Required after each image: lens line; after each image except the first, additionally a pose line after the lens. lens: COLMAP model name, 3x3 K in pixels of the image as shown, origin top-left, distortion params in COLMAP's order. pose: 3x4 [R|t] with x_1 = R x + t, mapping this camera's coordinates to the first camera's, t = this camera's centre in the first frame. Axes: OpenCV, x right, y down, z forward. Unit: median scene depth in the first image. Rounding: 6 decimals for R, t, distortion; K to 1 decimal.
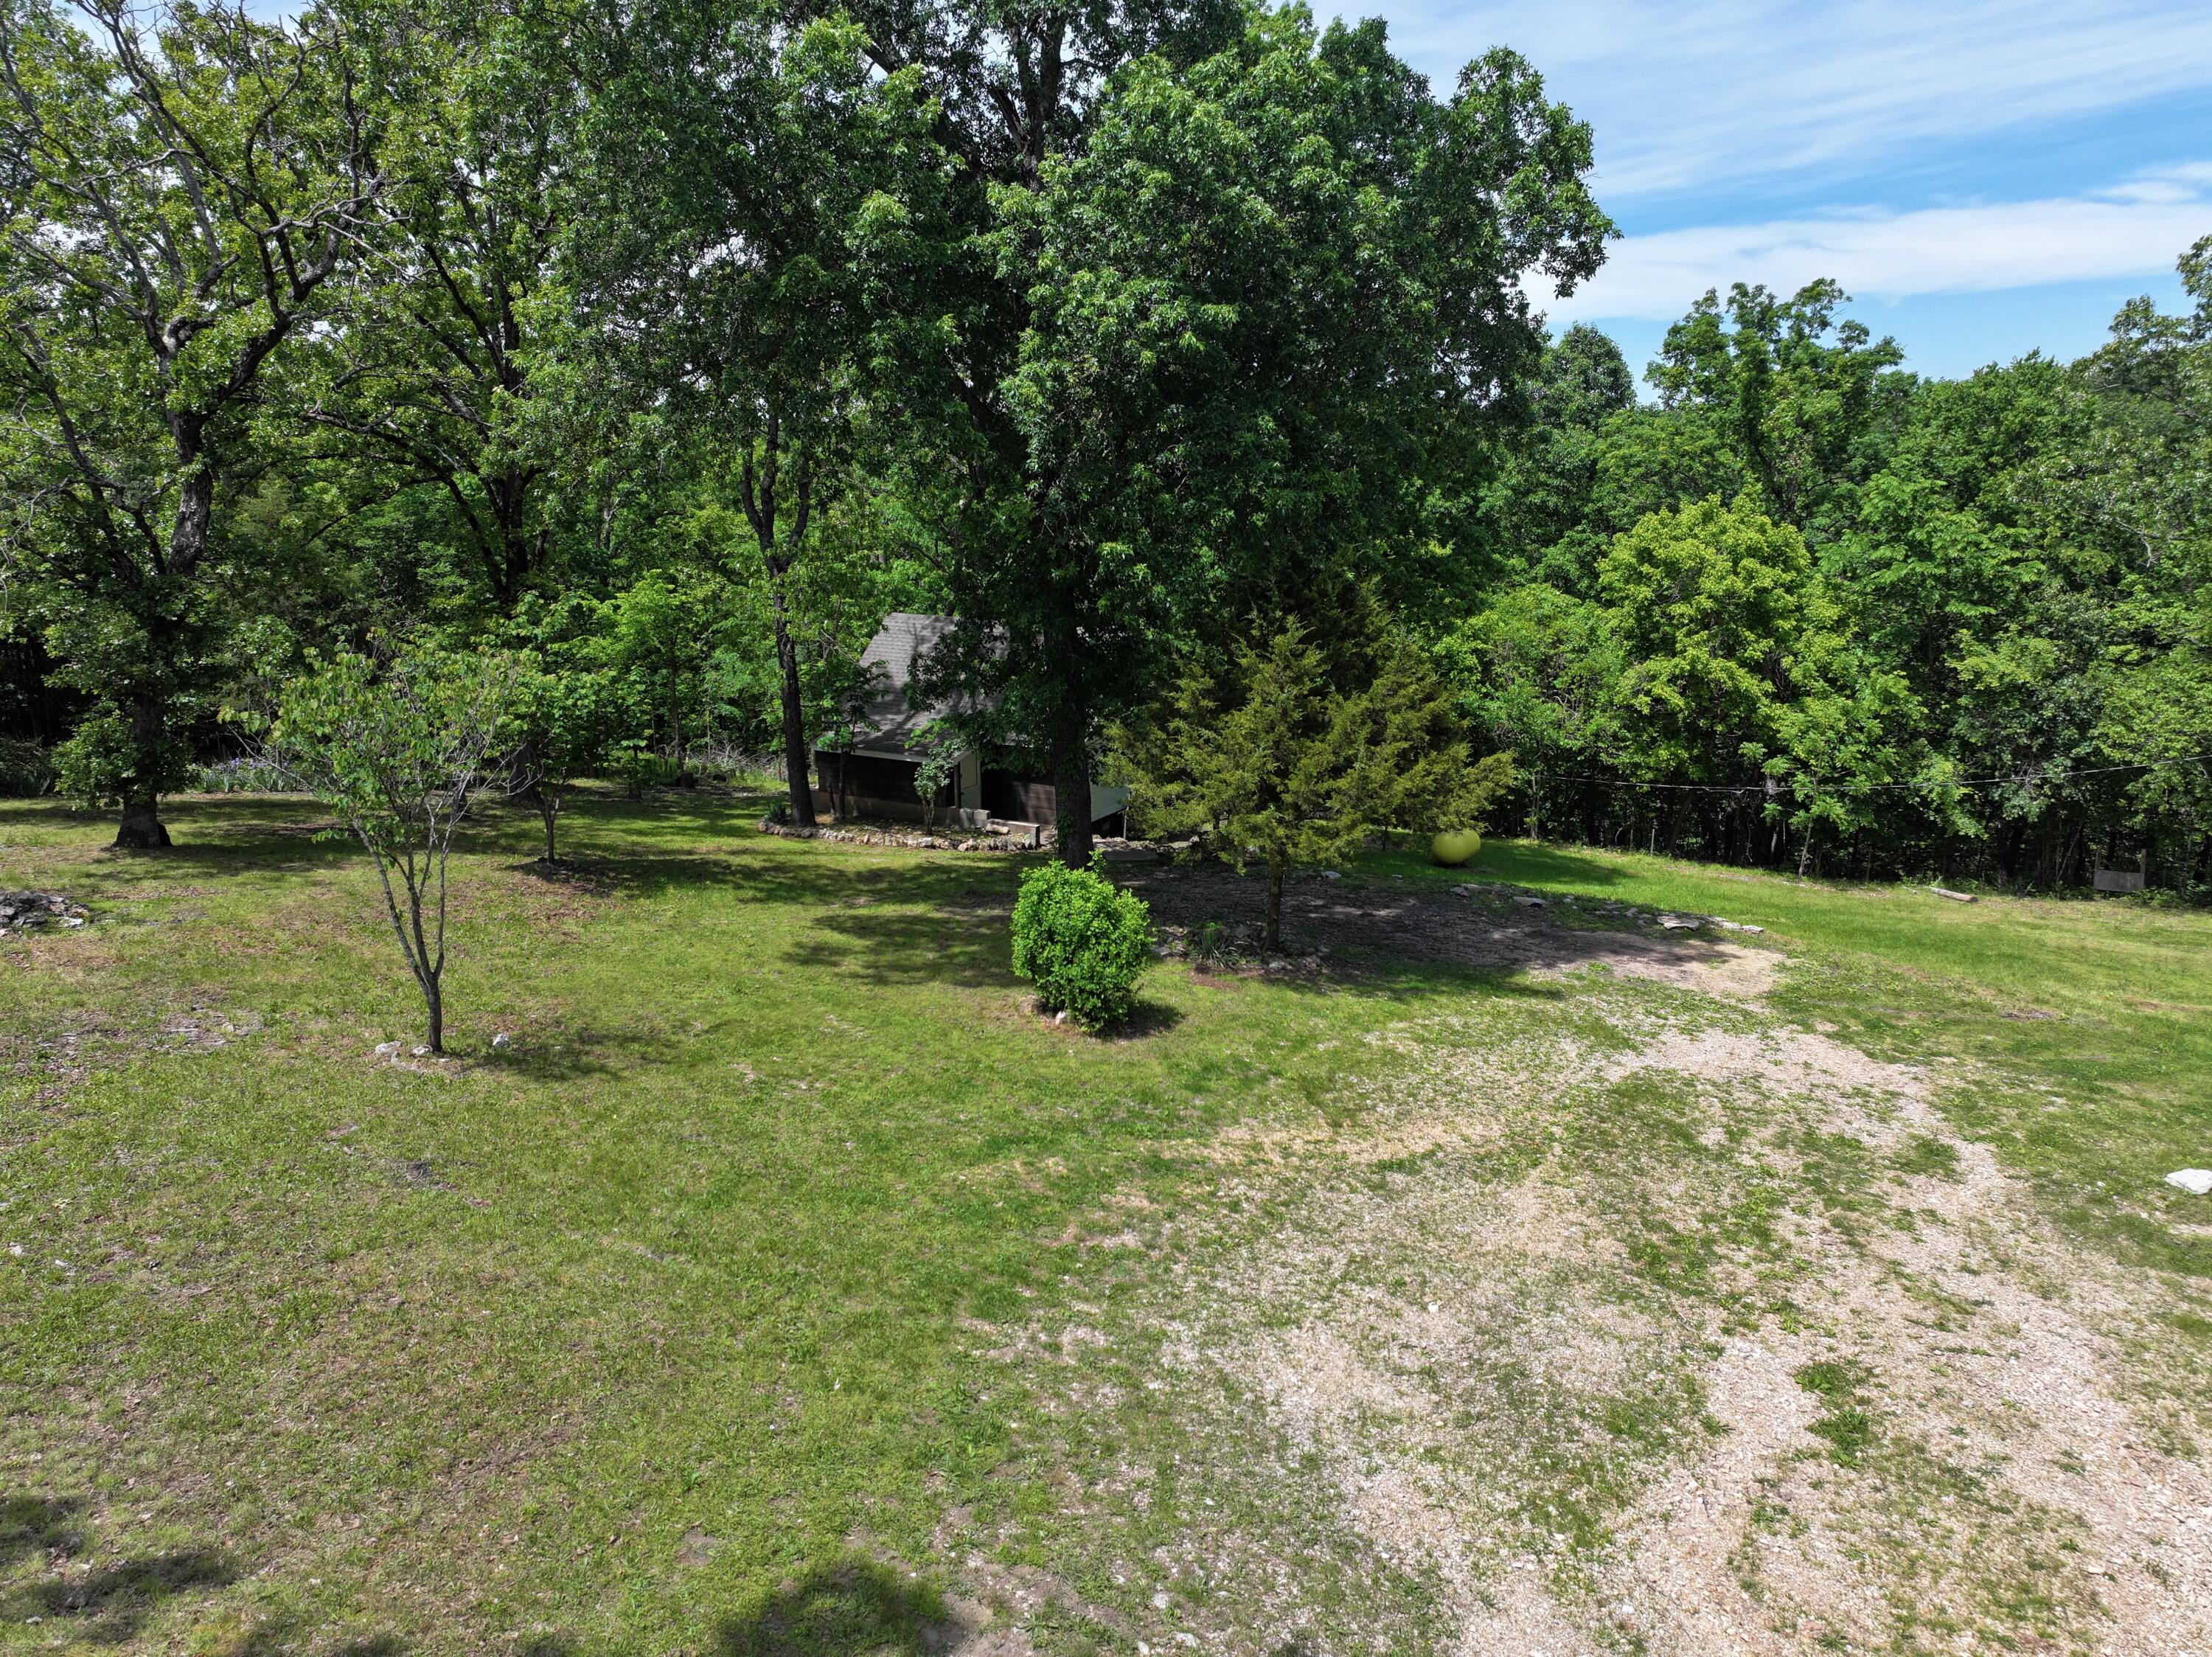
lens RADIAL K [[1576.7, 0, 1126.3], [0, 1576.7, 826.2], [0, 0, 1]] dist [-0.001987, 0.037620]
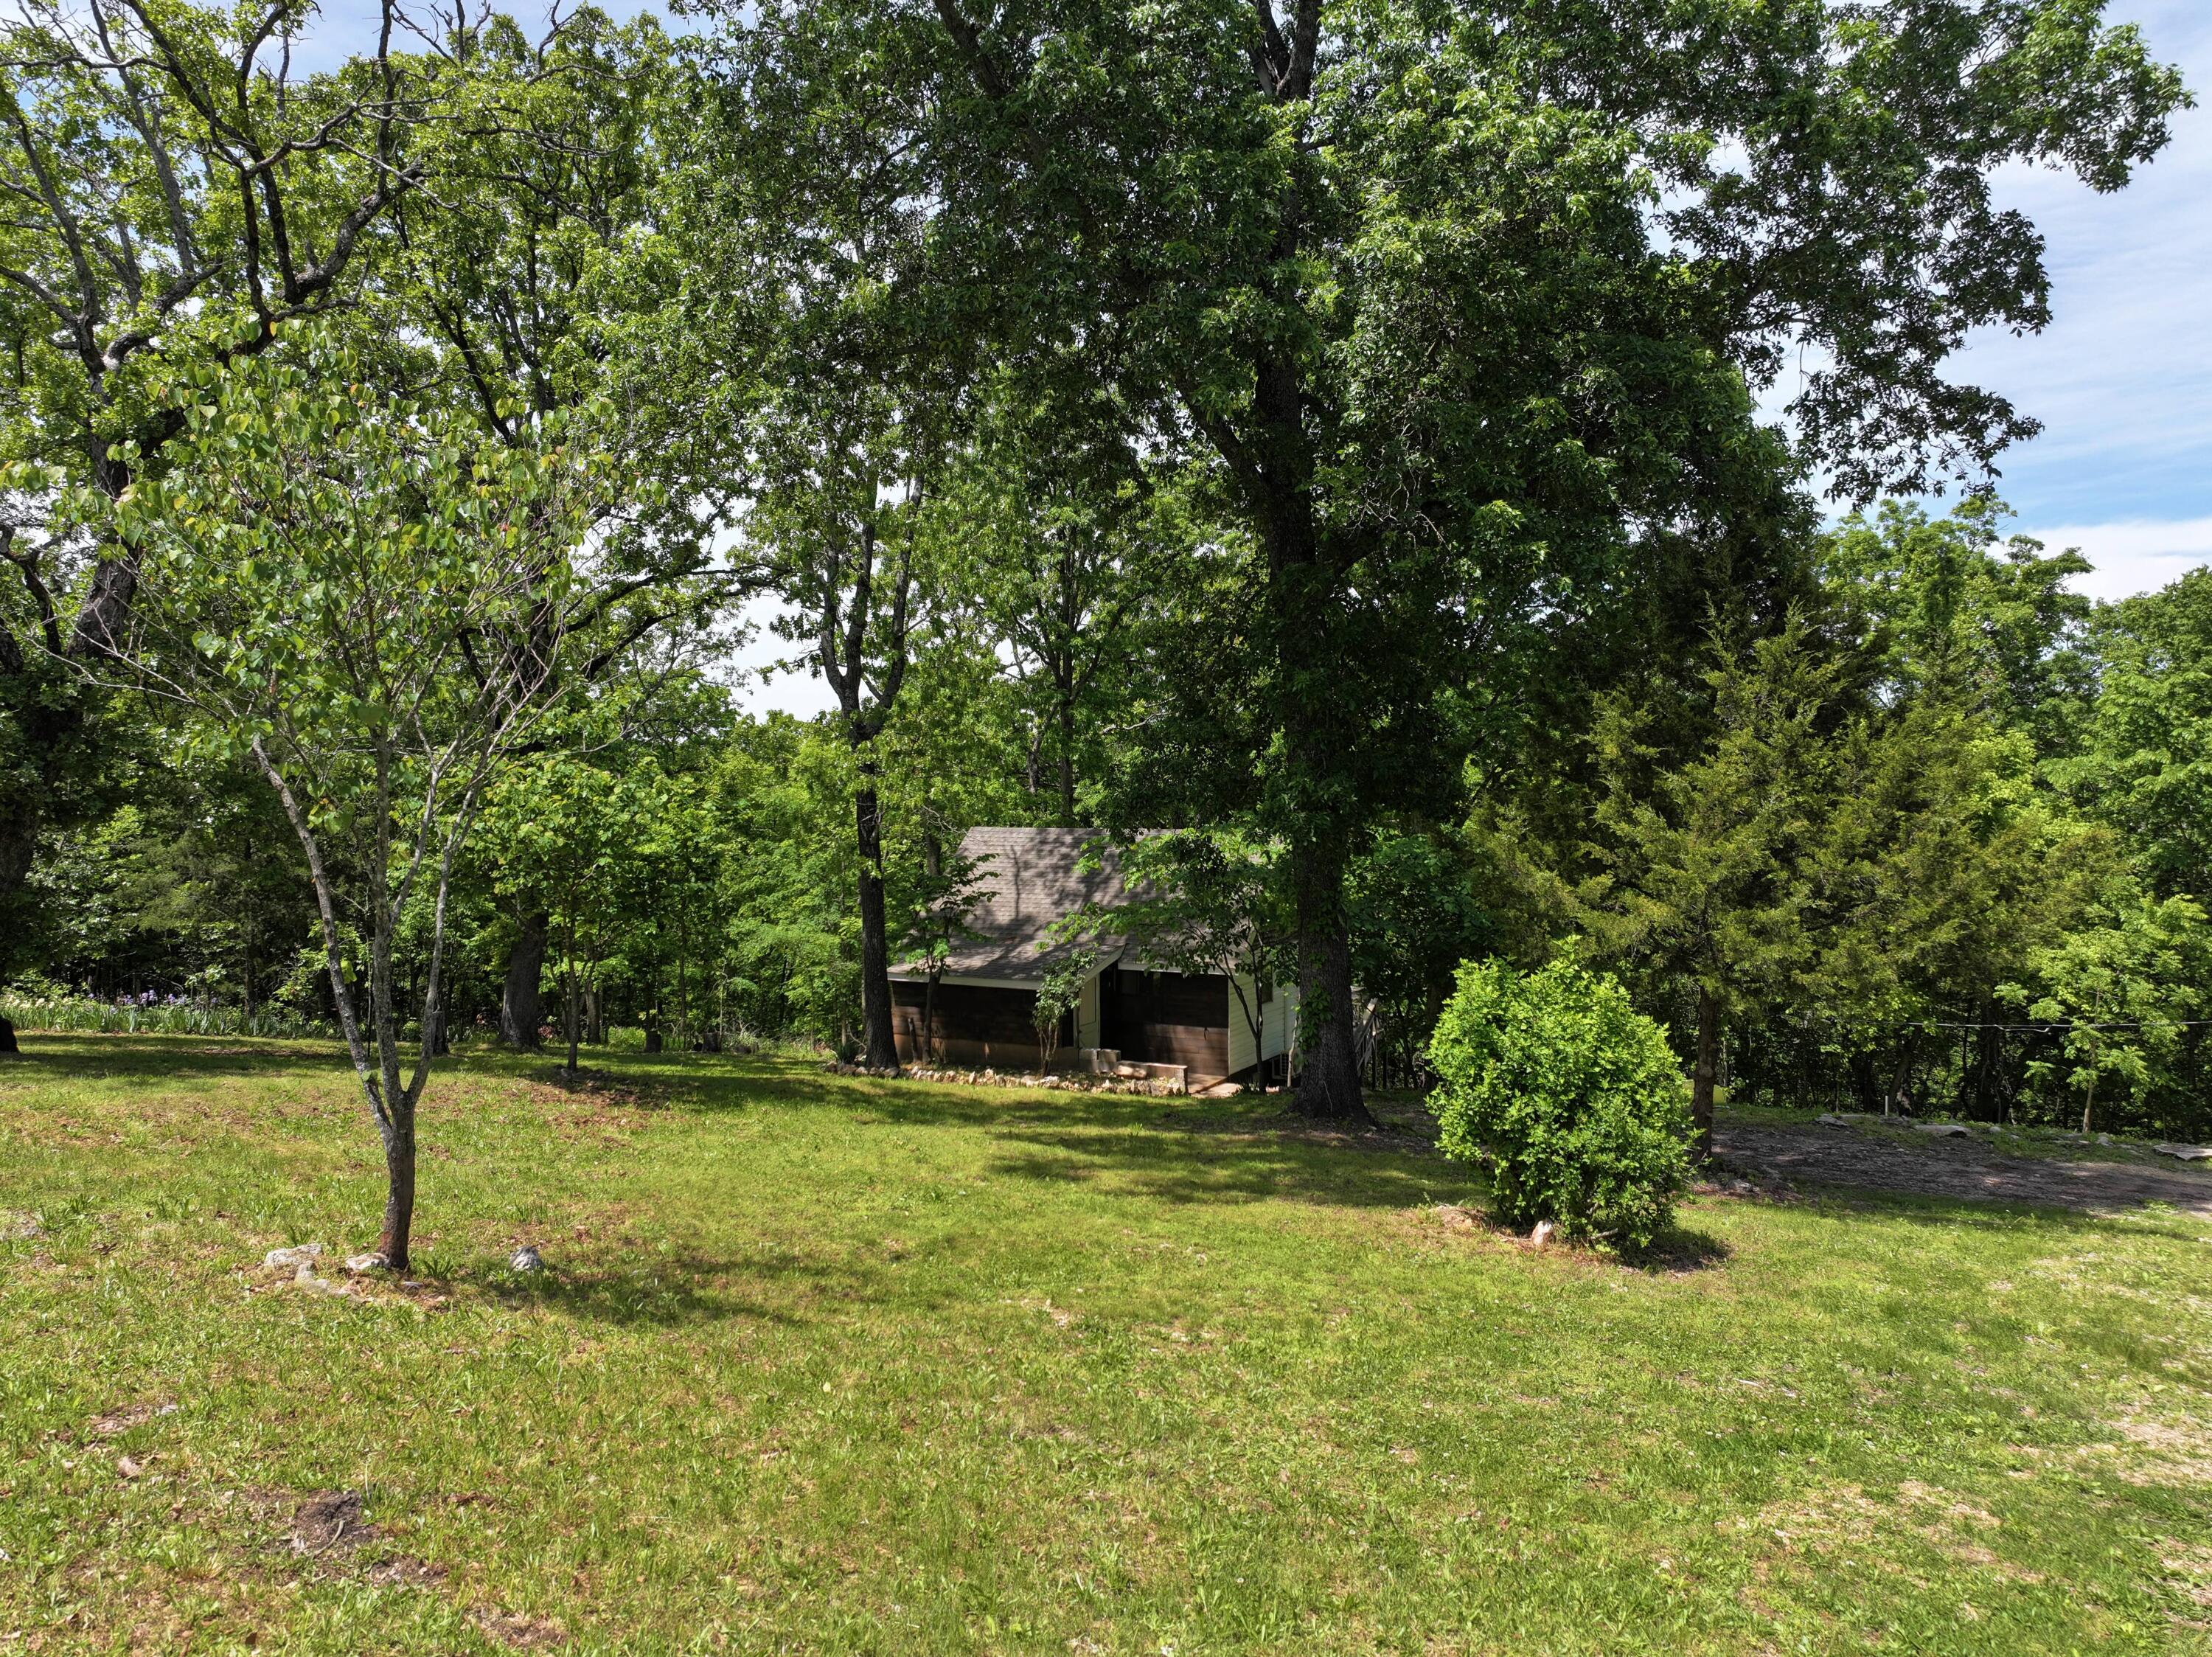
lens RADIAL K [[1576.7, 0, 1126.3], [0, 1576.7, 826.2], [0, 0, 1]] dist [-0.001987, 0.037620]
pose [[0.999845, -0.002655, 0.017384, -0.072615], [0.006334, 0.976564, -0.215133, 0.037511], [-0.016406, 0.215209, 0.976430, 0.162343]]
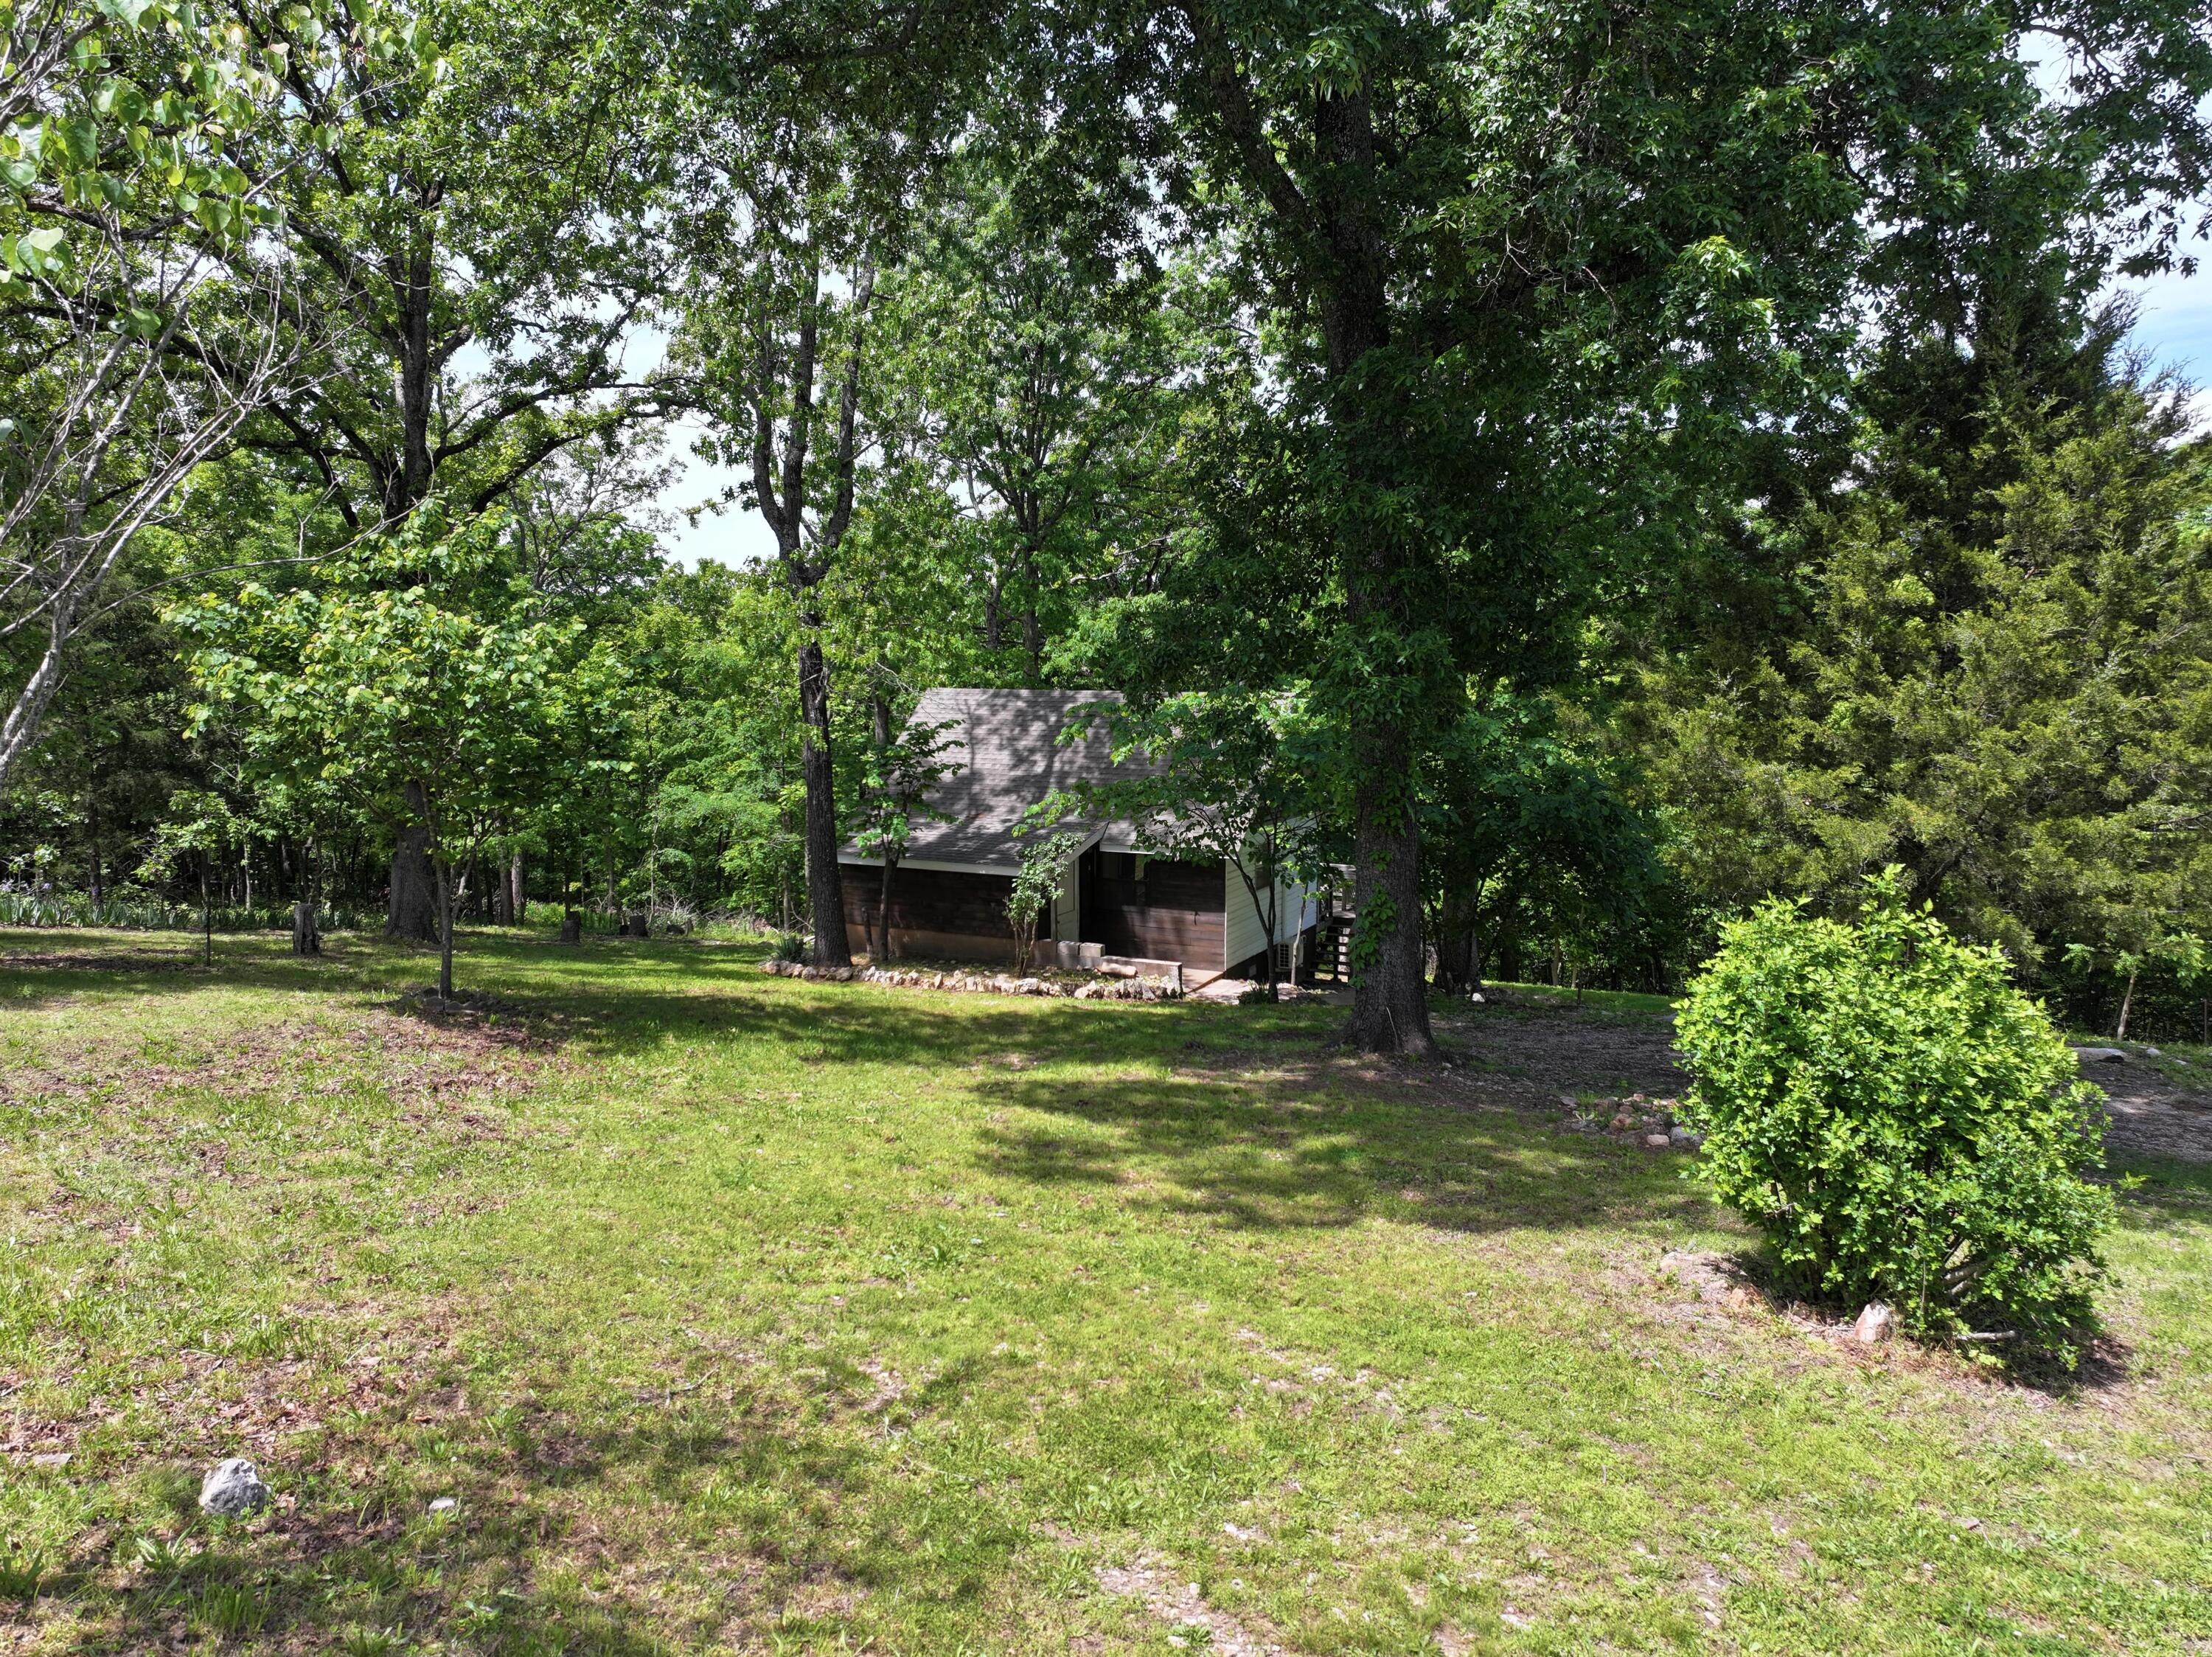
lens RADIAL K [[1577.4, 0, 1133.2], [0, 1577.4, 822.2], [0, 0, 1]] dist [0.001607, 0.002773]
pose [[0.998242, -0.002945, 0.059204, -0.086083], [0.010572, 0.991597, -0.128936, 0.019703], [-0.058327, 0.129335, 0.989884, 0.237060]]
